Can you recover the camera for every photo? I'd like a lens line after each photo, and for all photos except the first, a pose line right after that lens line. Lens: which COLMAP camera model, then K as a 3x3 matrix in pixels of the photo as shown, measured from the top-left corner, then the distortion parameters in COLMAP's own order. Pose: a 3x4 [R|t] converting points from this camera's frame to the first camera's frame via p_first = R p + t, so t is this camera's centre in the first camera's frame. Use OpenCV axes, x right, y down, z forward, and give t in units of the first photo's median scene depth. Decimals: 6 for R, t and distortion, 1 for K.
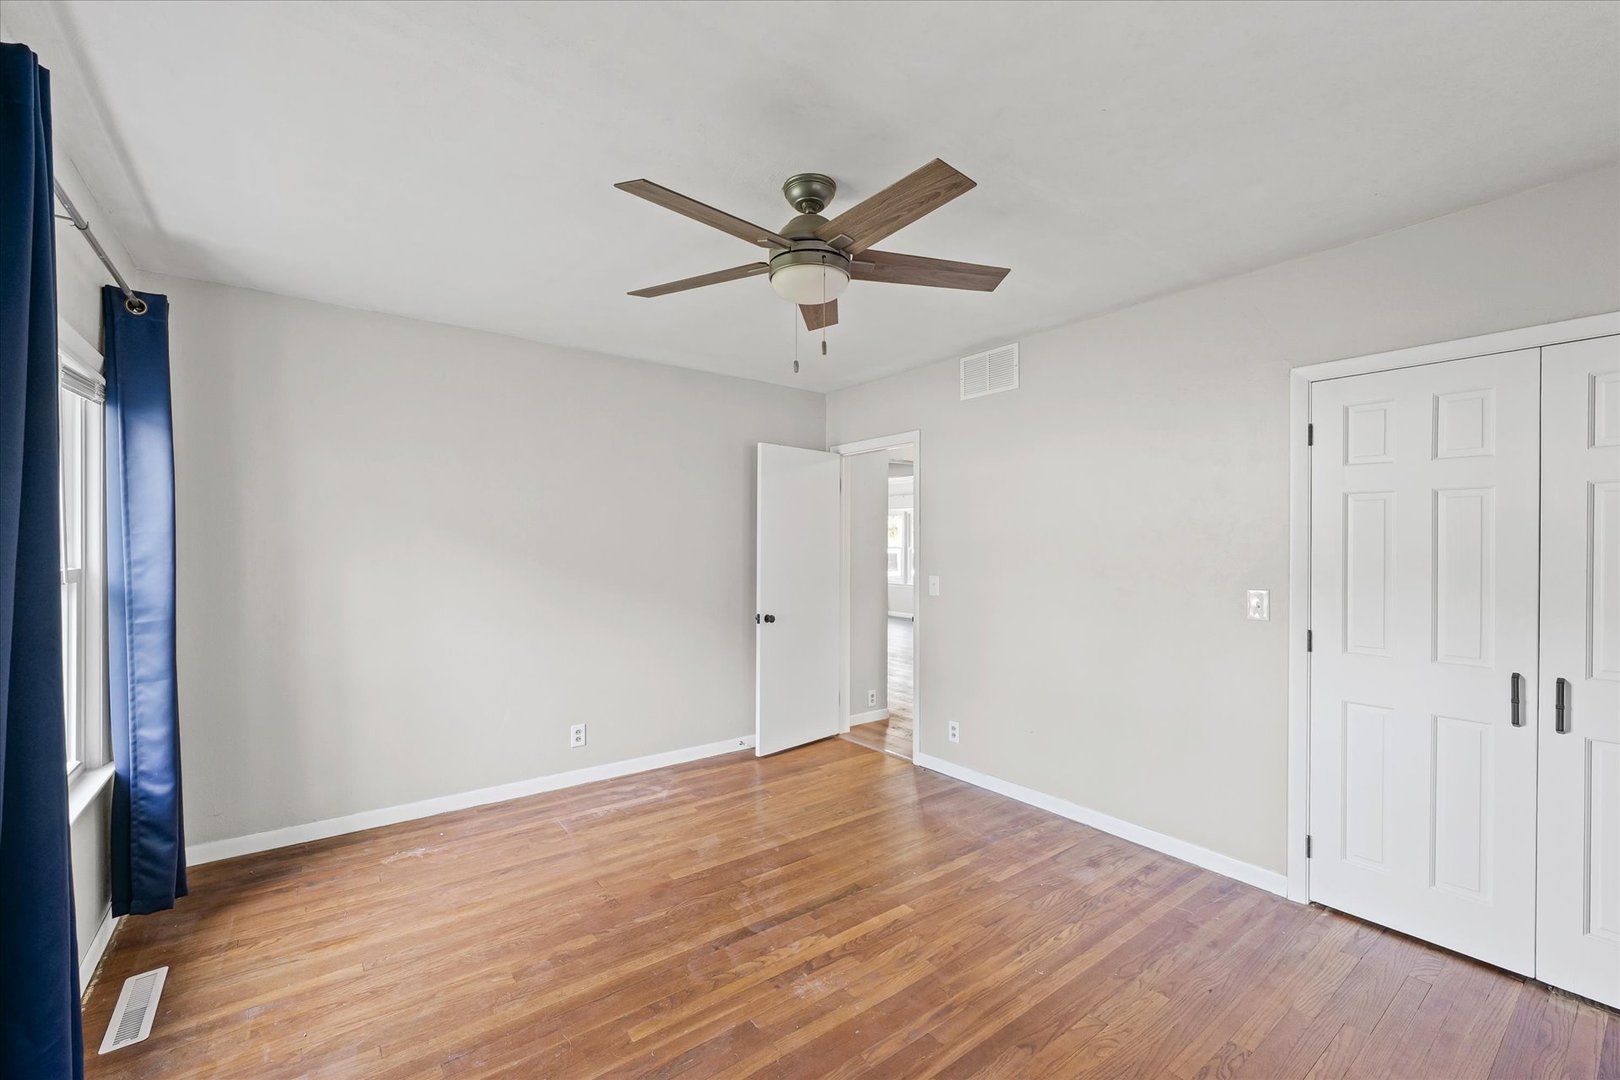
lens RADIAL K [[672.6, 0, 807.3], [0, 672.6, 549.5], [0, 0, 1]] dist [-0.001240, -0.000214]
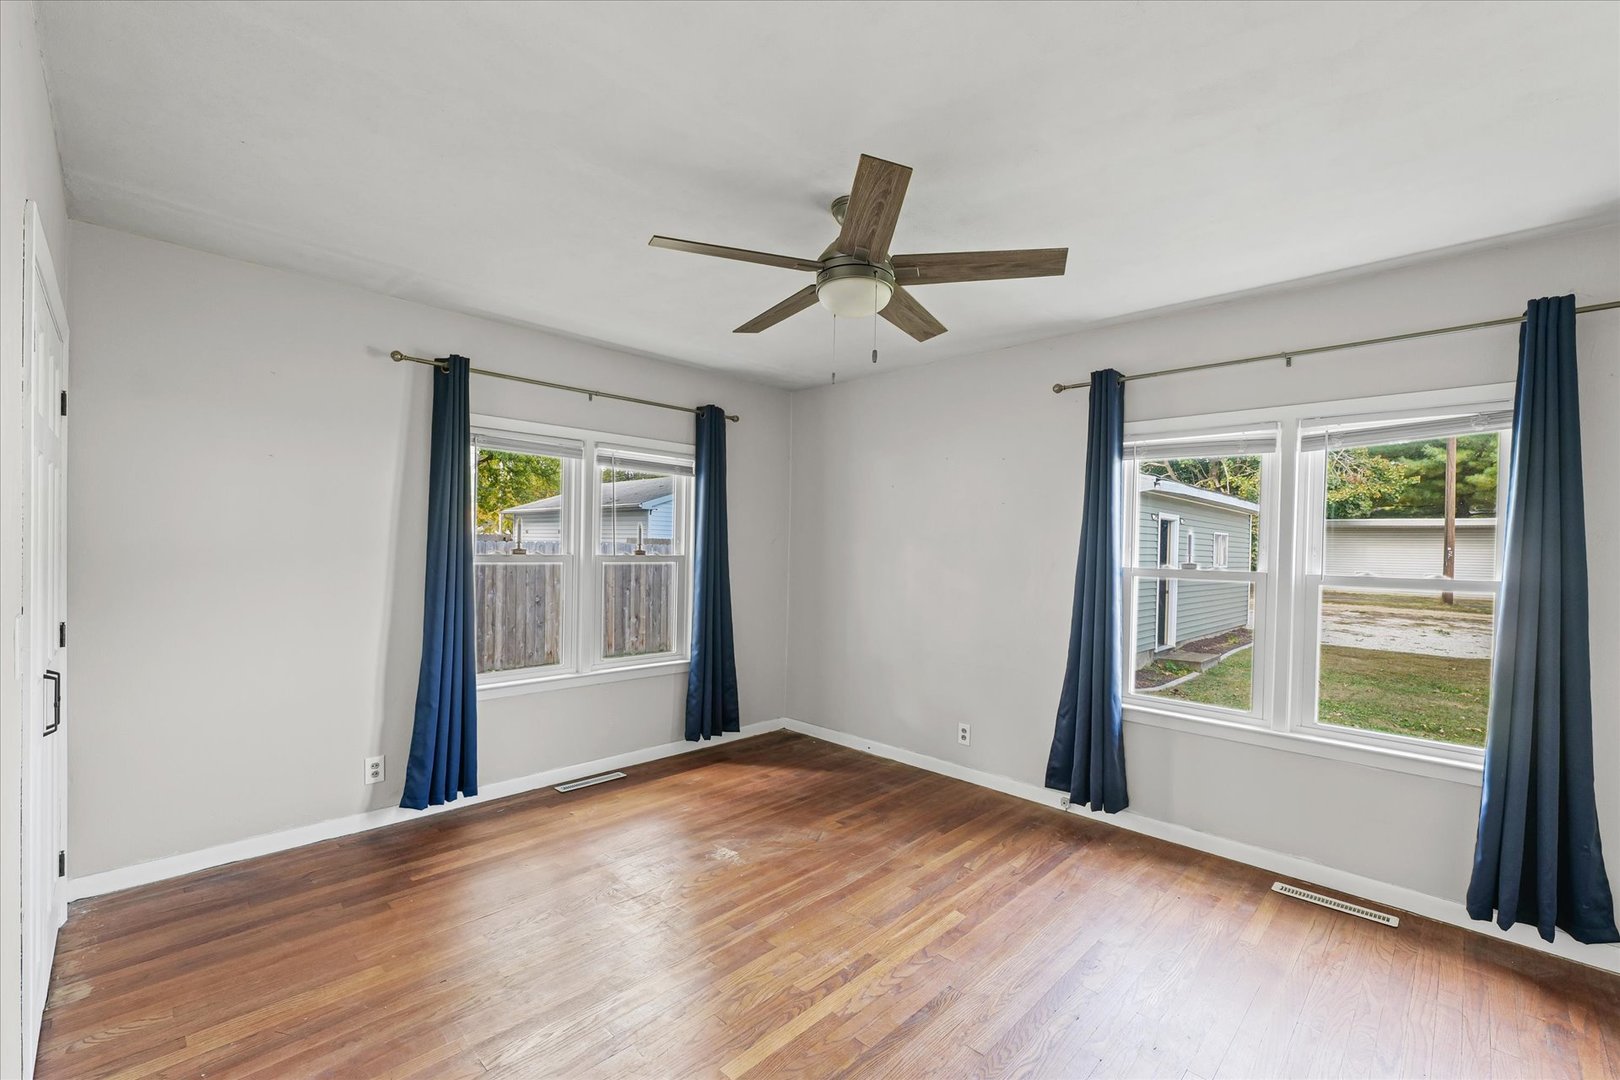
lens RADIAL K [[669.2, 0, 810.0], [0, 669.2, 540.0], [0, 0, 1]] dist [-0.000002, -0.000198]
pose [[-0.990361, -0.023023, -0.136583, 0.196744], [-0.022877, 0.999735, -0.002638, -0.010018], [0.136607, 0.000512, -0.990625, 1.922529]]
